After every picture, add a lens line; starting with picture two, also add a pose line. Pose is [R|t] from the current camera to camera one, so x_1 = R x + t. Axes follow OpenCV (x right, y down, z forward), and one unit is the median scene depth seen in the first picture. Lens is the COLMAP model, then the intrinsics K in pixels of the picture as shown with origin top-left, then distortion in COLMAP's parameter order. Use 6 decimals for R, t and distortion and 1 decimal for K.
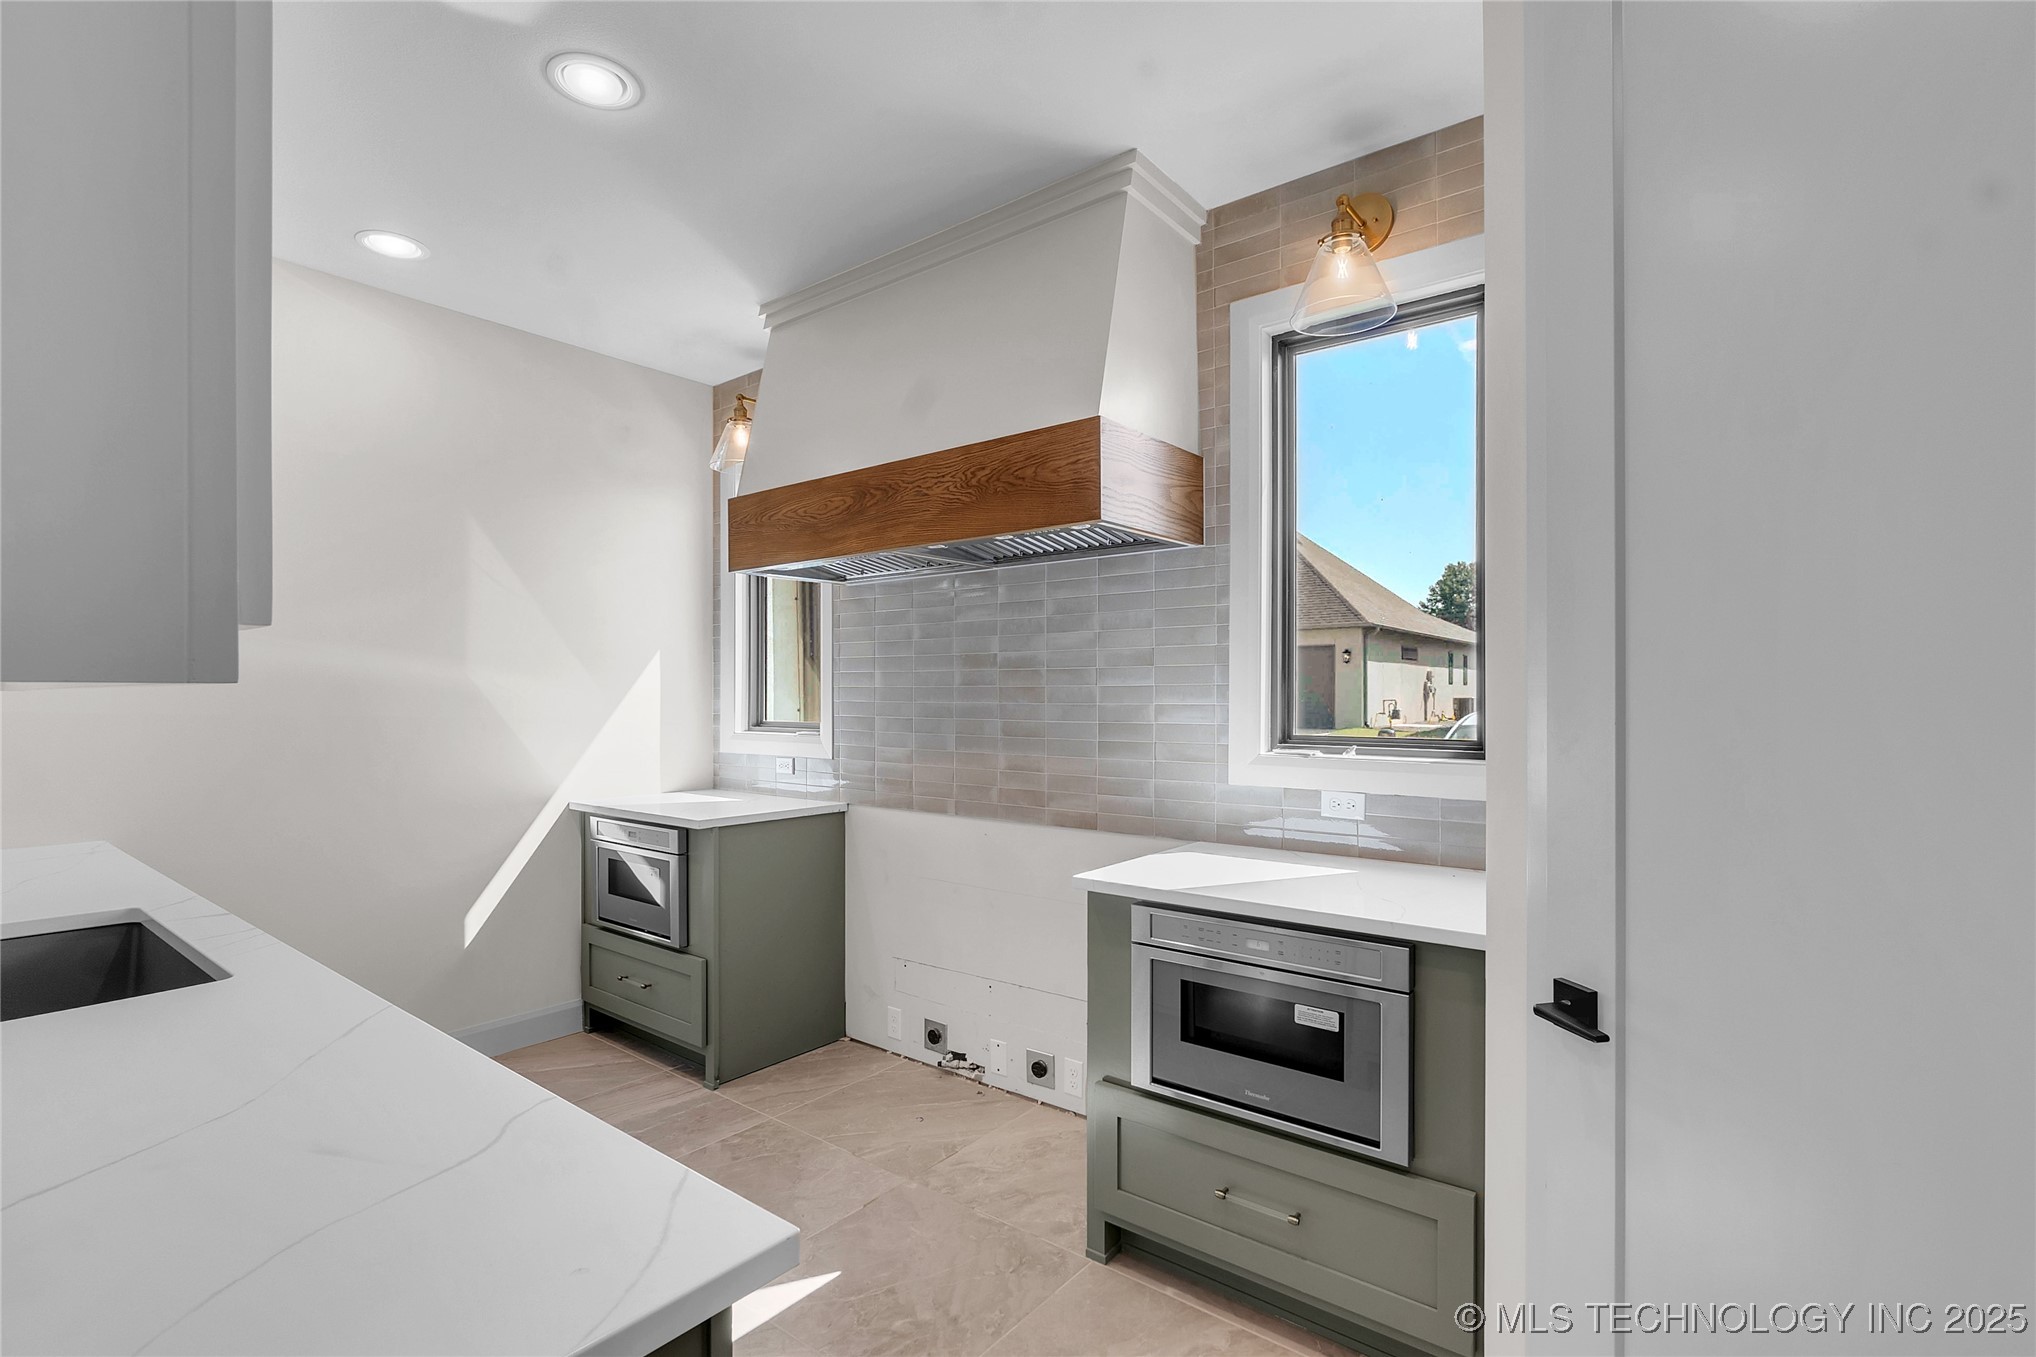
lens RADIAL K [[944.8, 0, 1013.7], [0, 944.8, 689.4], [0, 0, 1]] dist [-0.004408, -0.002303]
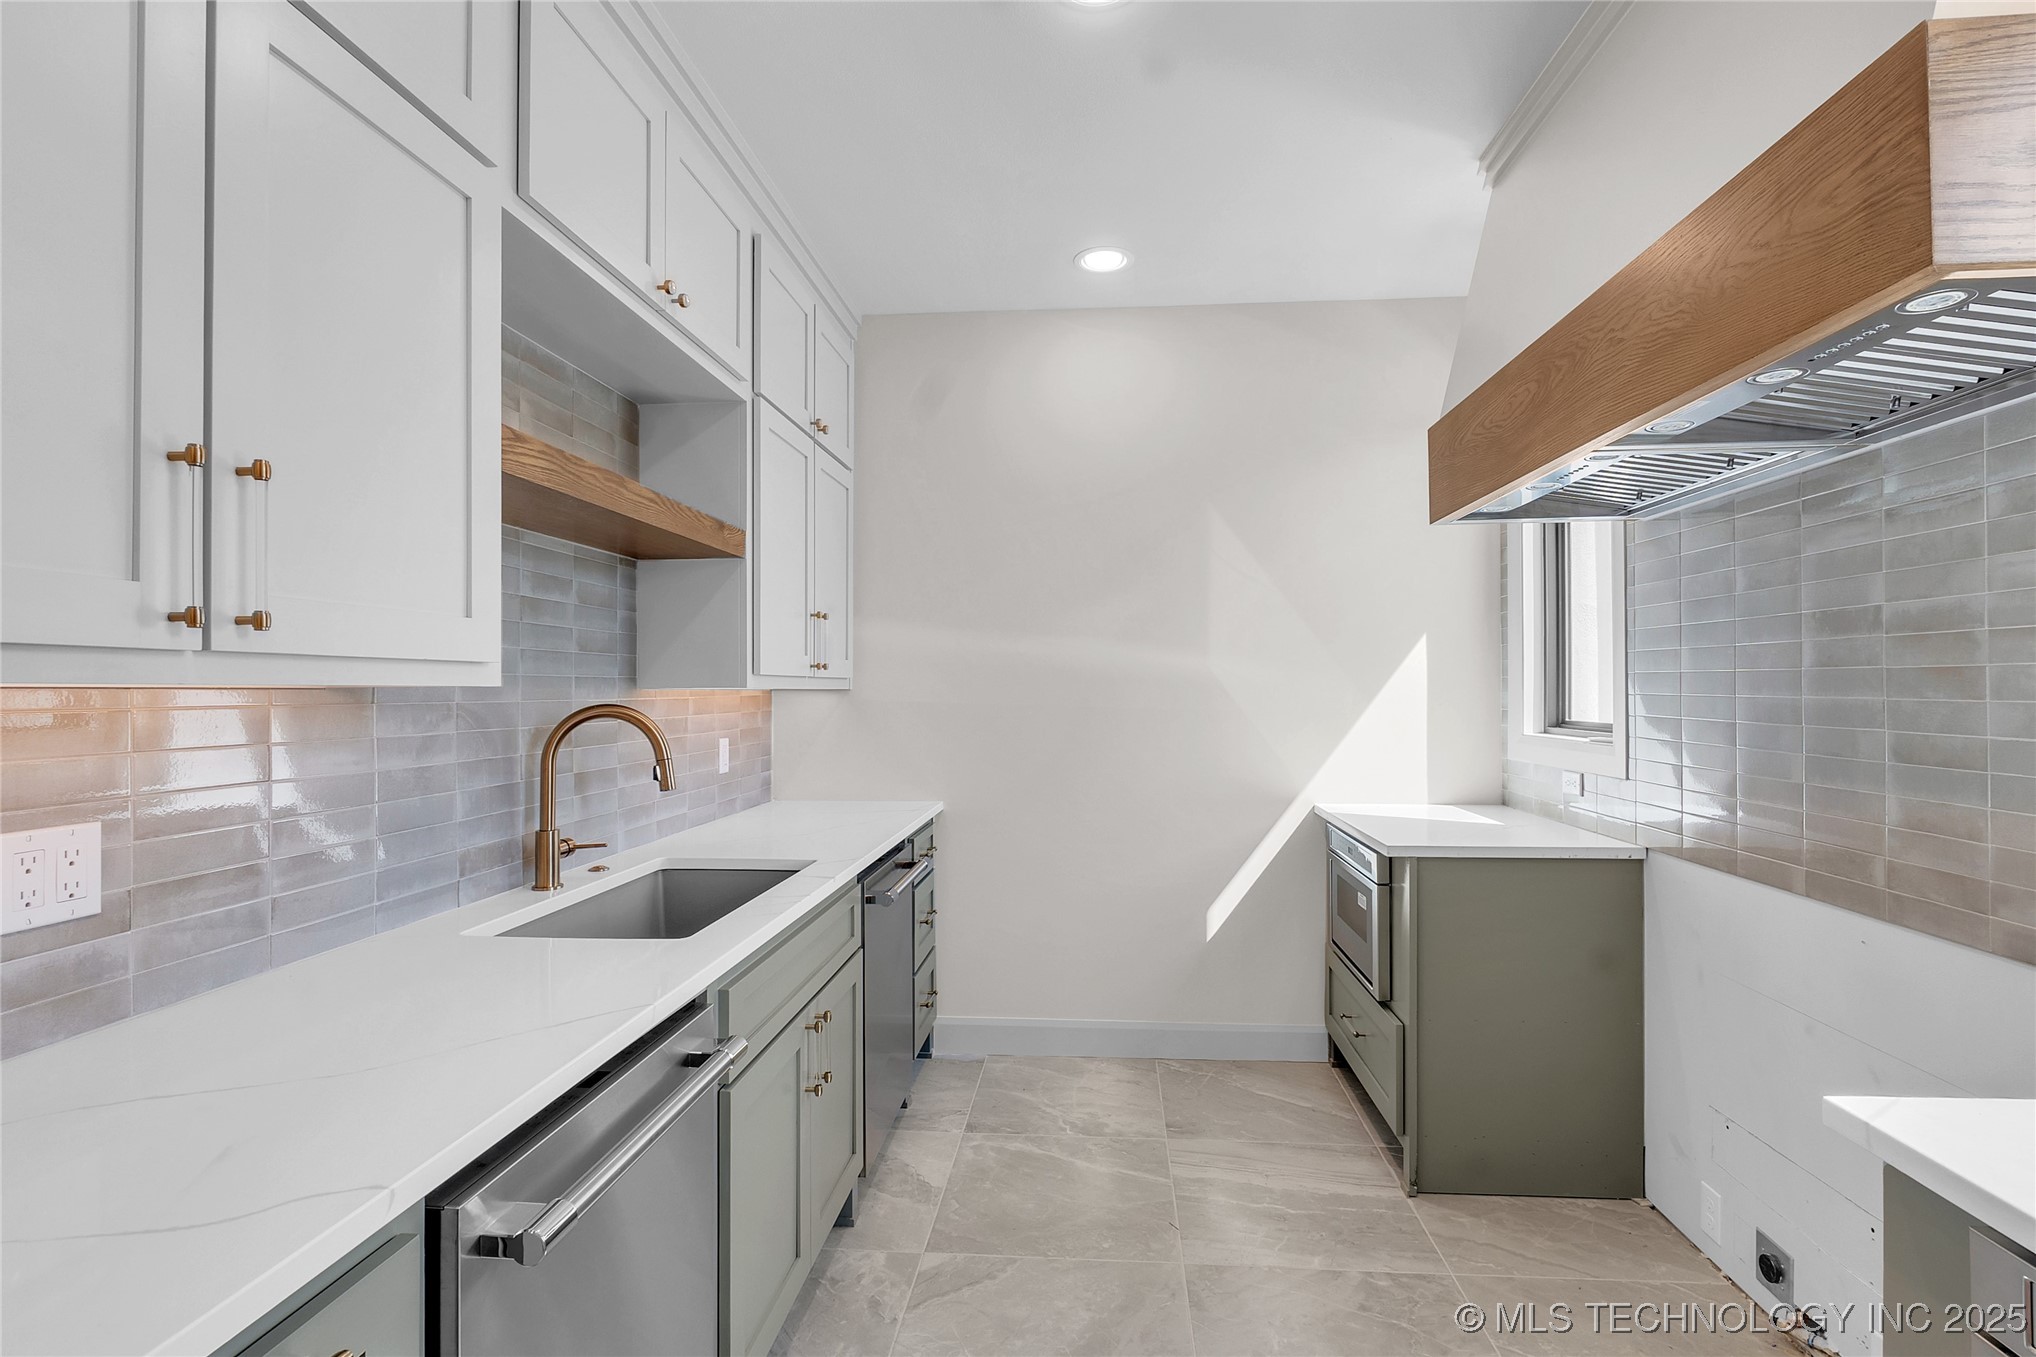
lens RADIAL K [[944.8, 0, 1023.2], [0, 944.8, 681.9], [0, 0, 1]] dist [-0.004408, -0.002303]
pose [[0.557705, -0.008979, -0.829990, 0.146518], [0.011154, 0.999932, -0.003322, 0.001287], [0.829964, -0.007405, 0.557768, 0.301125]]
